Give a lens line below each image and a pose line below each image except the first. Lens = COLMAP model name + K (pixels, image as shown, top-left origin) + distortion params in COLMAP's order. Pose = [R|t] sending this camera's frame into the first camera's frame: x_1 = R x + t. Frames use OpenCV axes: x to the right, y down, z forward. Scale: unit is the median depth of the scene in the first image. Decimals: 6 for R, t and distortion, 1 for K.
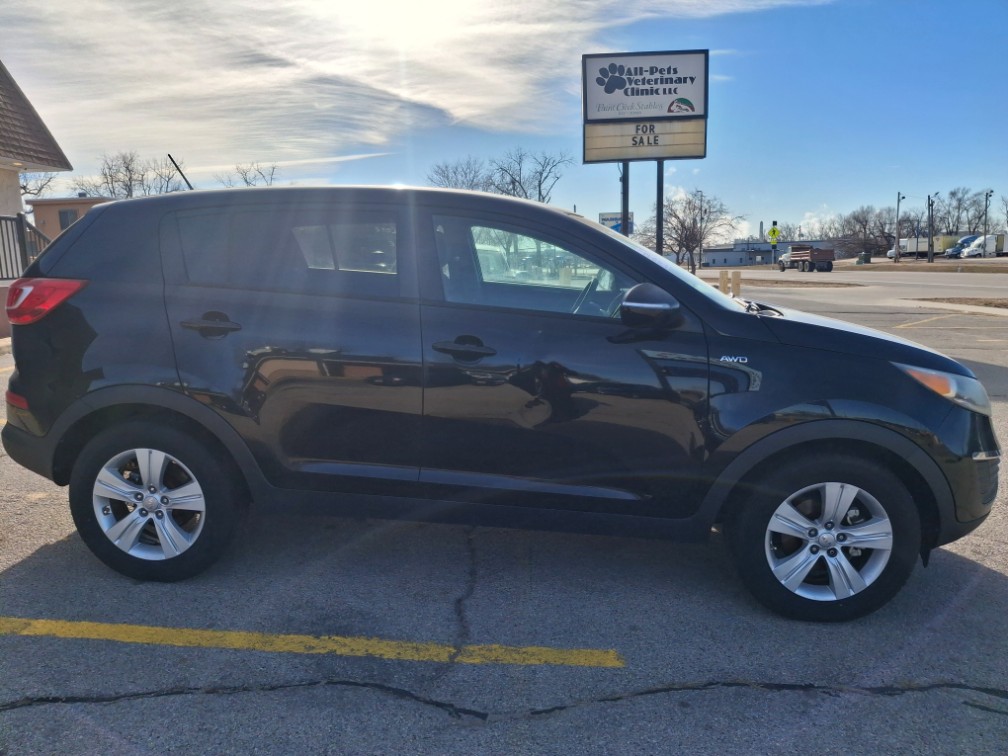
lens RADIAL K [[769.4, 0, 505.6], [0, 769.4, 375.6], [0, 0, 1]] dist [0.051216, -0.070108]
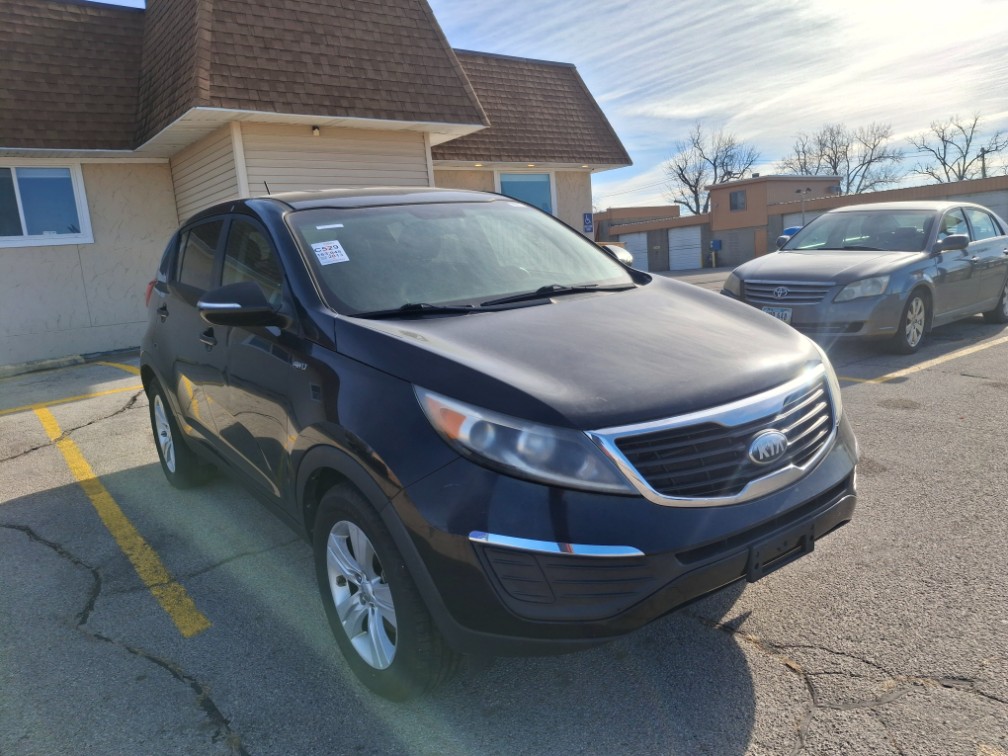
lens RADIAL K [[769.4, 0, 511.2], [0, 769.4, 385.8], [0, 0, 1]] dist [0.051216, -0.070108]
pose [[0.639116, 0.102046, -0.762311, 1.232783], [-0.062935, 0.994774, 0.080401, -0.095980], [0.766532, -0.003410, 0.642198, 0.636219]]
